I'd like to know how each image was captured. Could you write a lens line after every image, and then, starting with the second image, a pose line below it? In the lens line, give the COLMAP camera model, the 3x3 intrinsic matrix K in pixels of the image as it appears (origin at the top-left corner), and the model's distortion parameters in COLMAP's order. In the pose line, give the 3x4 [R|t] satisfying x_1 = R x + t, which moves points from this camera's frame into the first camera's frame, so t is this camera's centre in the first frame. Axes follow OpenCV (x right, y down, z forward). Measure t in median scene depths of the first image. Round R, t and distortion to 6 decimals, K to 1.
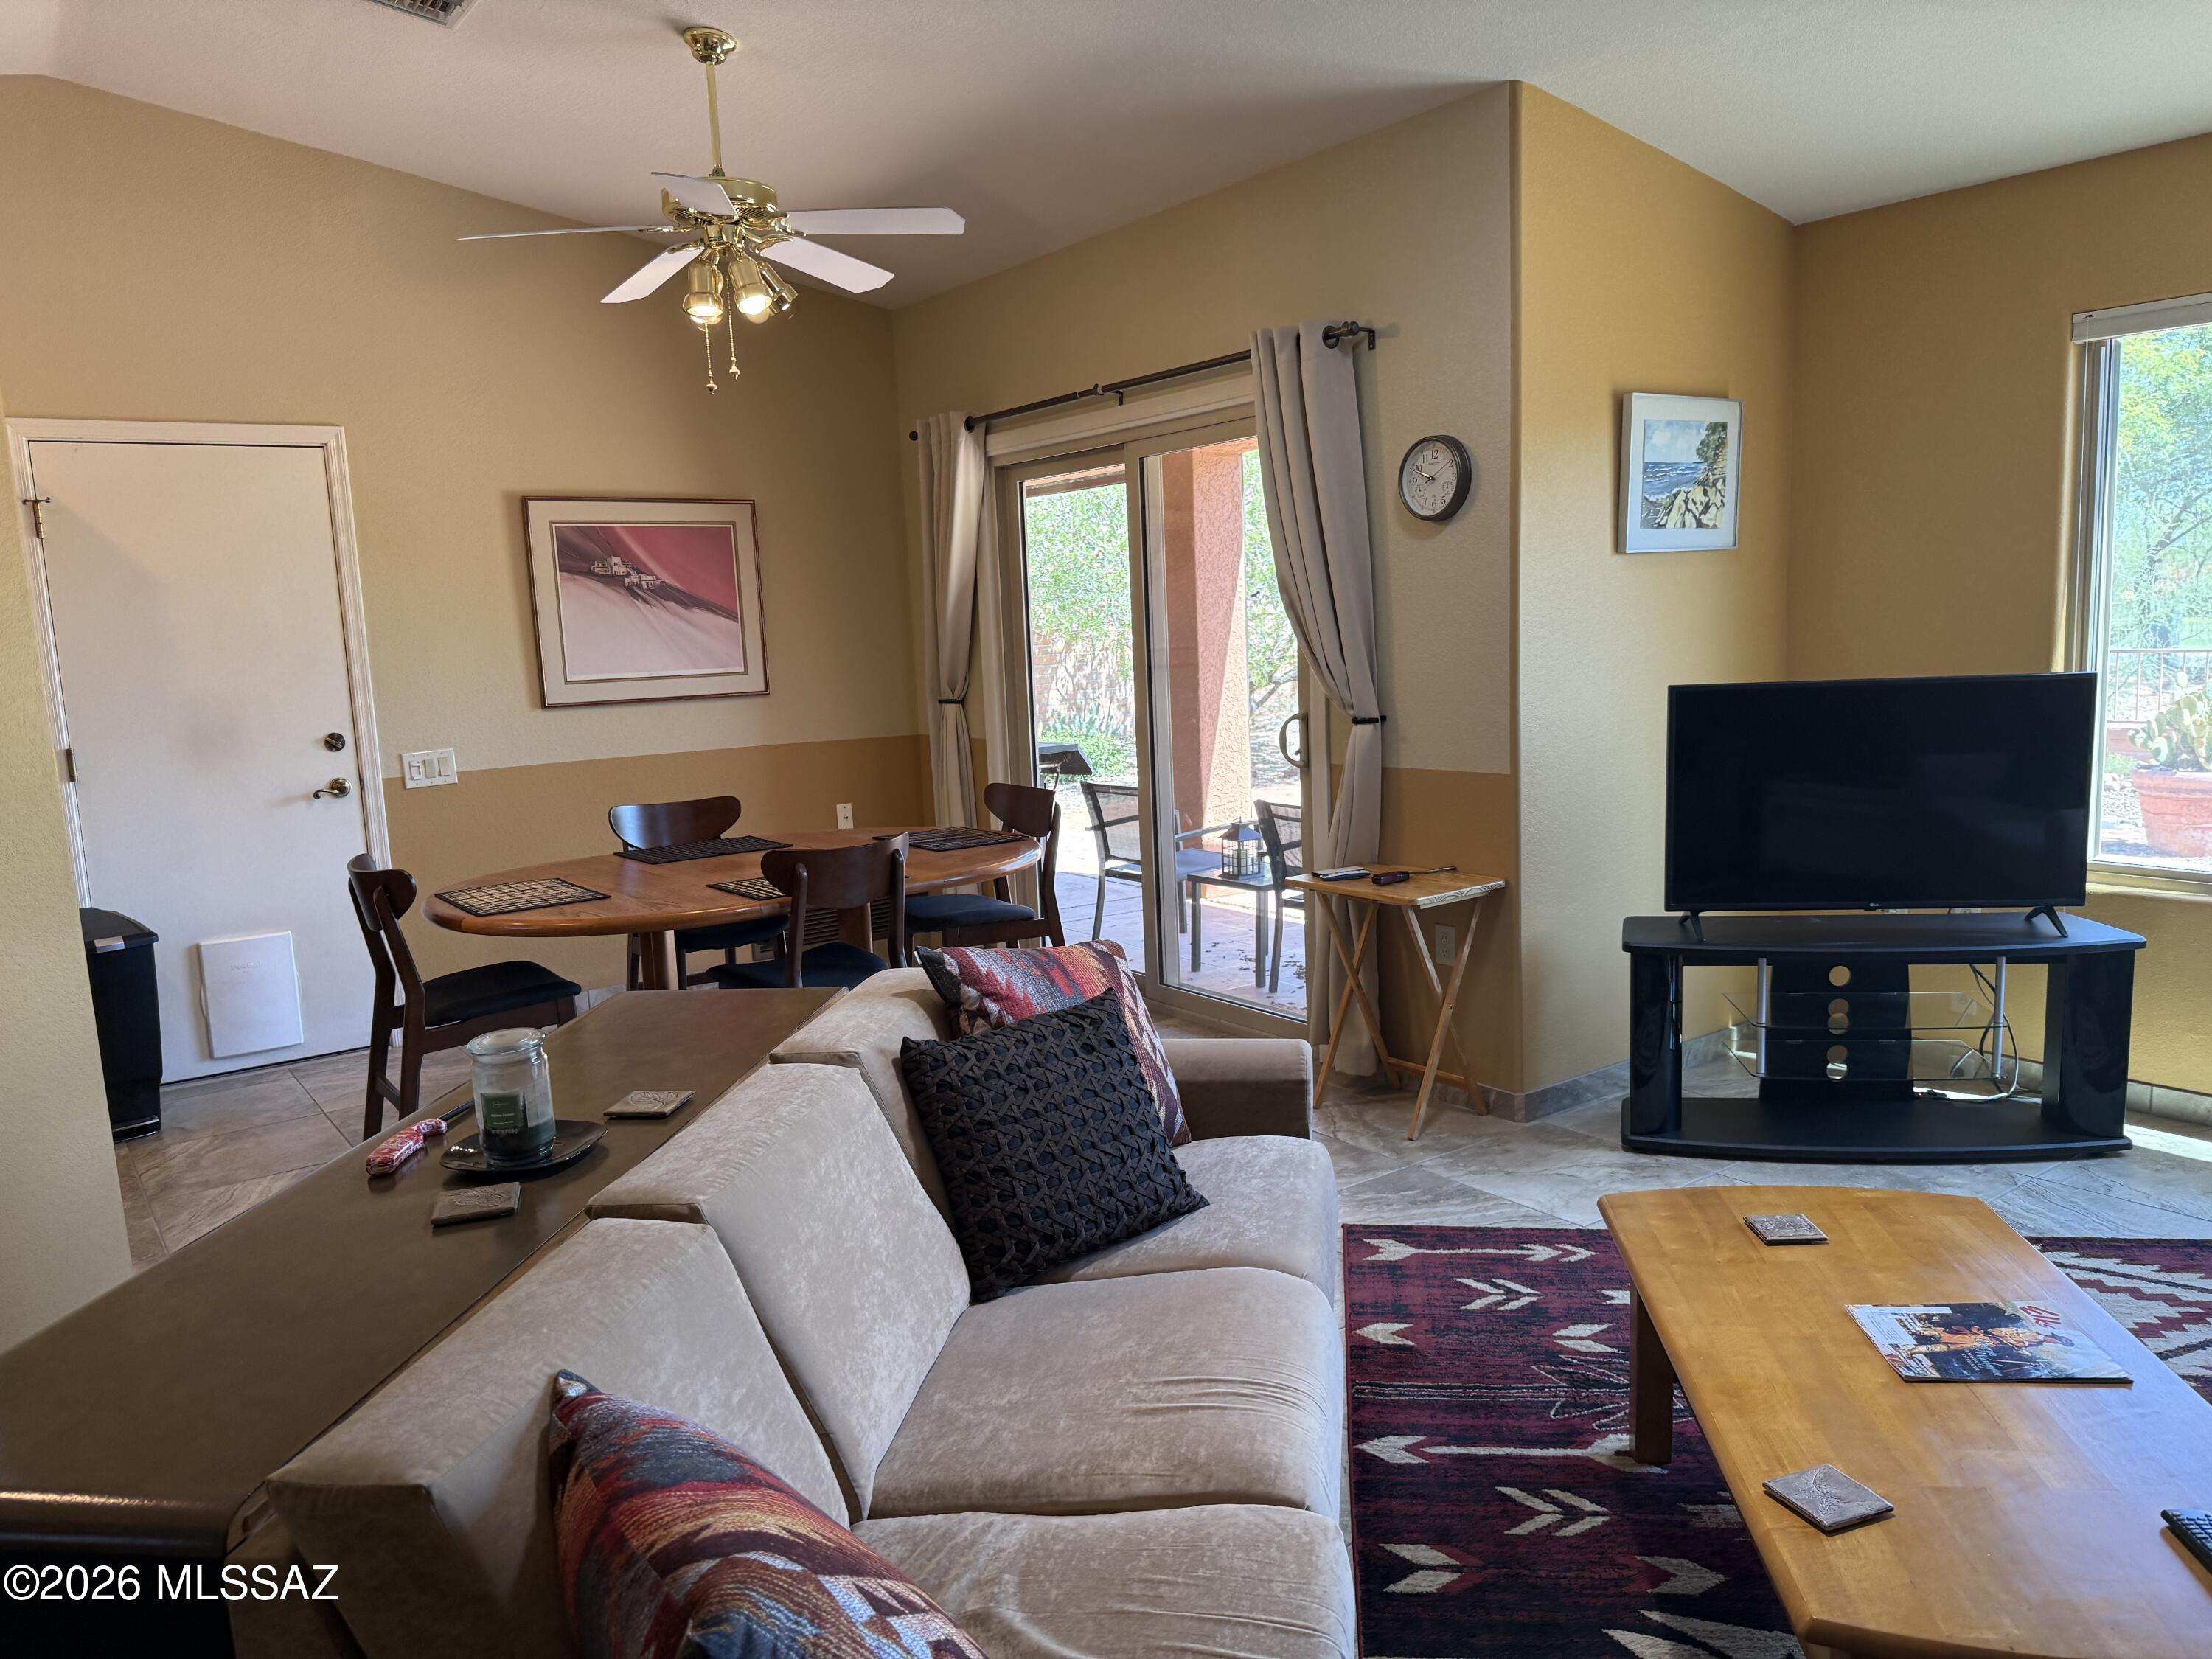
lens RADIAL K [[1528.8, 0, 1110.8], [0, 1528.8, 831.1], [0, 0, 1]] dist [0.008387, -0.004230]
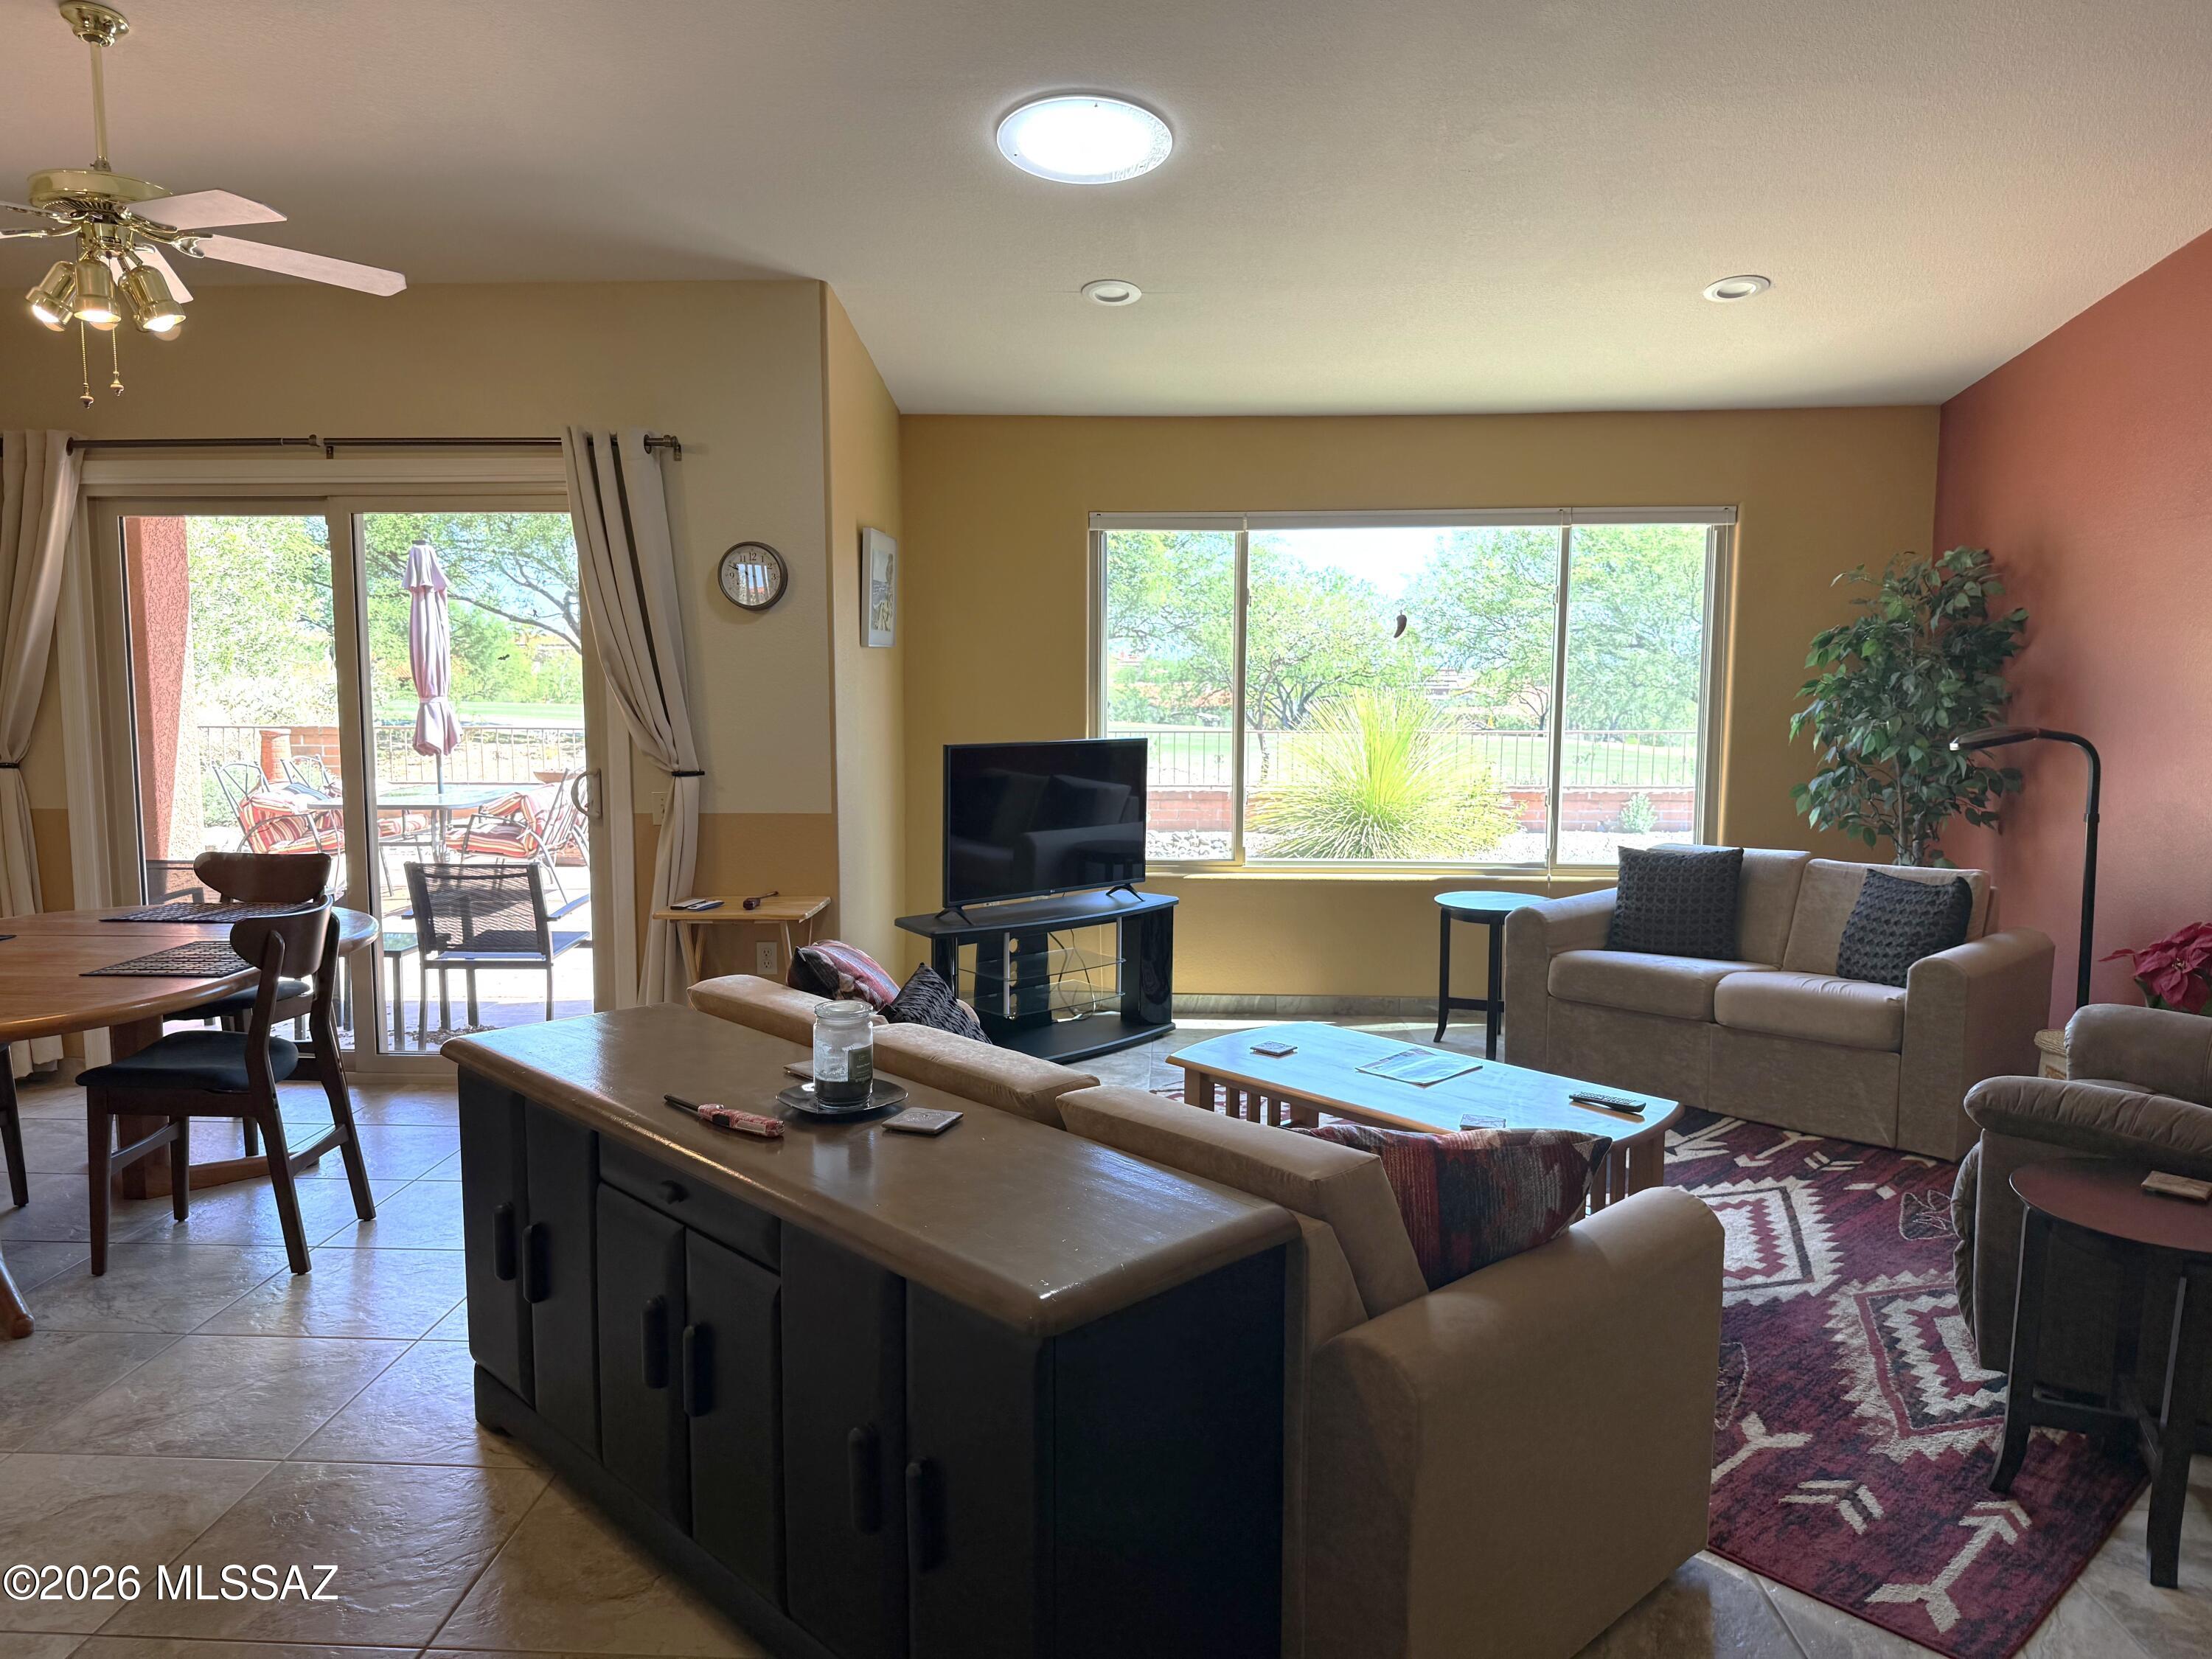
lens RADIAL K [[1528.8, 0, 1111.3], [0, 1528.8, 831.1], [0, 0, 1]] dist [0.008387, -0.004230]
pose [[0.639605, -0.040256, 0.767649, -0.548185], [0.076988, 0.996961, -0.011865, 0.009943], [-0.764839, 0.066689, 0.640761, 0.009728]]
